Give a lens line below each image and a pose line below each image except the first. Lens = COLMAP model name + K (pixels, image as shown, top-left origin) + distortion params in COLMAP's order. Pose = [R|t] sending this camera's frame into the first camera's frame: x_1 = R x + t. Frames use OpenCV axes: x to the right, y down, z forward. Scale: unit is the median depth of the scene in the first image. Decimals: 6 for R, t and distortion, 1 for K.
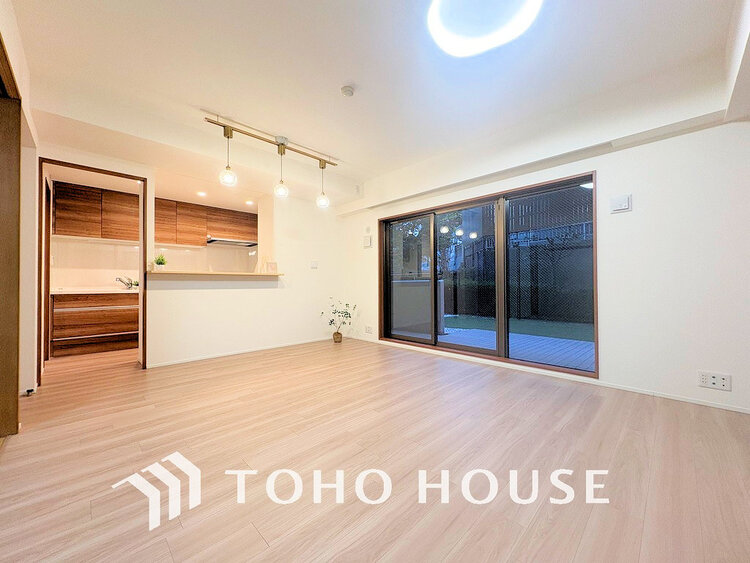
lens RADIAL K [[297.3, 0, 373.9], [0, 297.3, 282.2], [0, 0, 1]] dist [-0.000140, 0.000004]
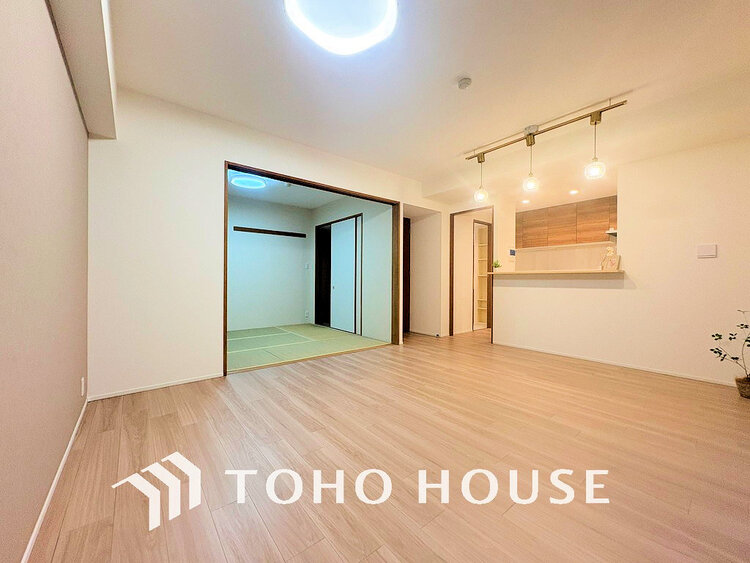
lens RADIAL K [[297.3, 0, 373.9], [0, 297.3, 282.2], [0, 0, 1]] dist [-0.000140, 0.000004]
pose [[-0.097870, 0.007806, -0.995169, 0.673458], [0.003729, 0.999965, 0.007477, -0.006509], [0.995192, -0.002980, -0.097896, 0.597868]]
